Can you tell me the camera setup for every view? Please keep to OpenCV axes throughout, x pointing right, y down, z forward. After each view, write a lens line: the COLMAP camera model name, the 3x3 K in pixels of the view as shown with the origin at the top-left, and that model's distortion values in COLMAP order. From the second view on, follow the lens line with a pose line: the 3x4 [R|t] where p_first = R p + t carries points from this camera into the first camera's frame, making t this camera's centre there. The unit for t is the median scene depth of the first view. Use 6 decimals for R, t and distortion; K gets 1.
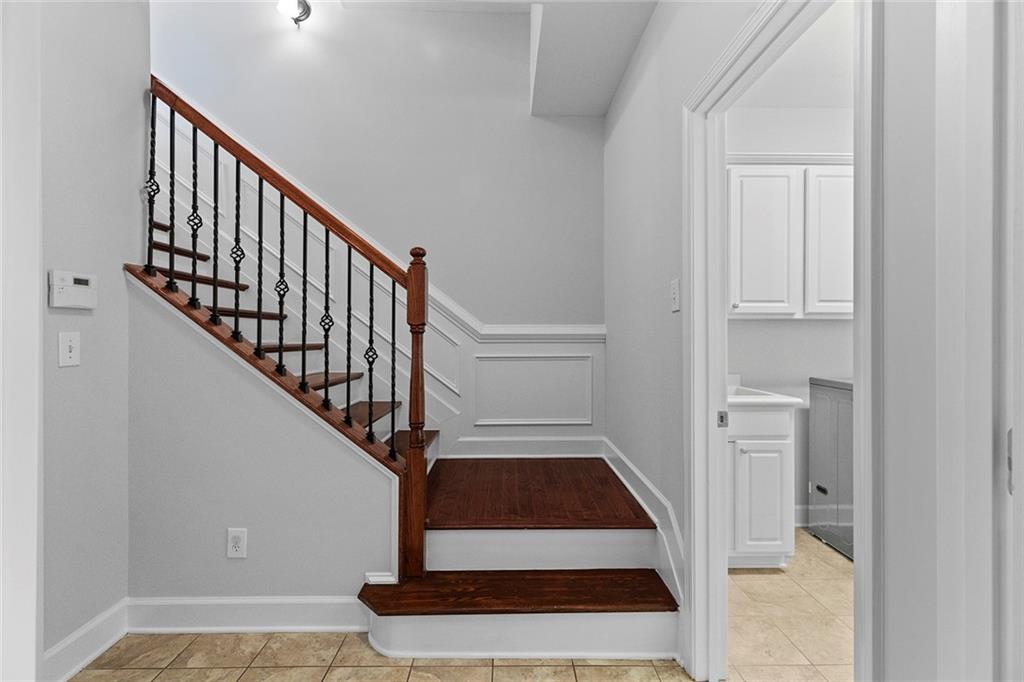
lens RADIAL K [[457.4, 0, 505.9], [0, 457.4, 337.1], [0, 0, 1]] dist [0.003253, -0.000502]
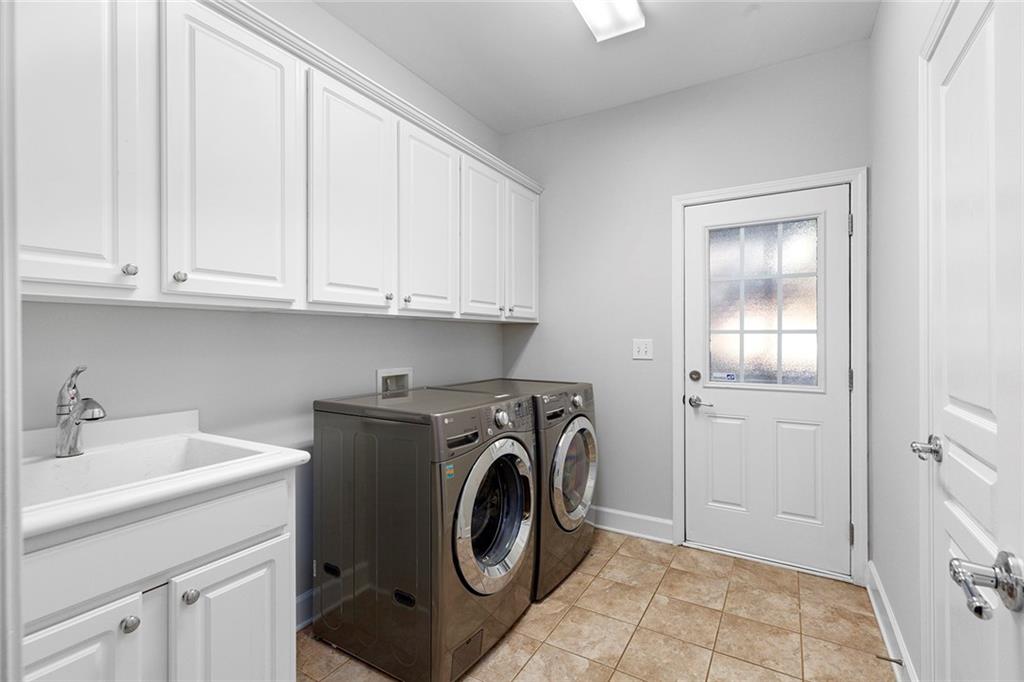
lens RADIAL K [[457.4, 0, 514.3], [0, 457.4, 337.9], [0, 0, 1]] dist [0.003253, -0.000502]
pose [[0.519604, -0.005894, 0.854387, 0.265654], [0.000624, 0.999979, 0.006519, -0.006611], [-0.854407, -0.002854, 0.519597, 0.435976]]
